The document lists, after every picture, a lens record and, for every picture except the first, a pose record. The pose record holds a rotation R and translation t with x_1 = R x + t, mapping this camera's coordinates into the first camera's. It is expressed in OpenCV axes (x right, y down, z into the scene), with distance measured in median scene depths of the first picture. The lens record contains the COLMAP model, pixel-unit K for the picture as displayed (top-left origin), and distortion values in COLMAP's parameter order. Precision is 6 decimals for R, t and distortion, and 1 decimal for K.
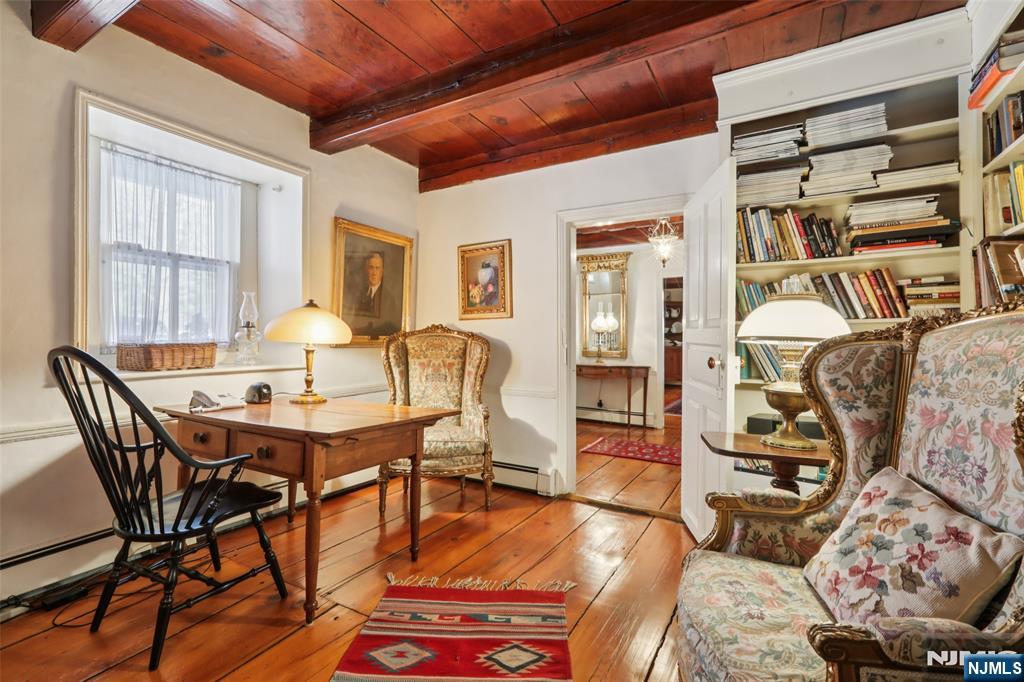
lens RADIAL K [[462.8, 0, 509.8], [0, 462.8, 340.5], [0, 0, 1]] dist [0.000208, -0.000042]
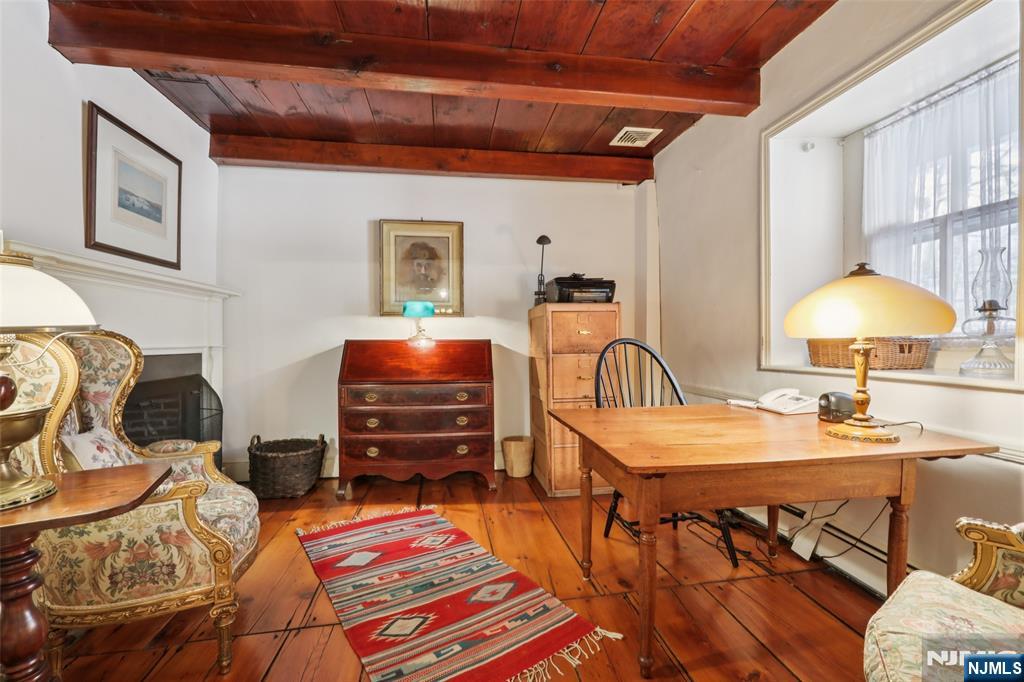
lens RADIAL K [[462.8, 0, 511.2], [0, 462.8, 337.5], [0, 0, 1]] dist [0.000208, -0.000042]
pose [[-0.777670, 0.003577, -0.628662, 0.433865], [0.006398, 0.999977, -0.002225, 0.008586], [0.628640, -0.005753, -0.777675, 1.758377]]
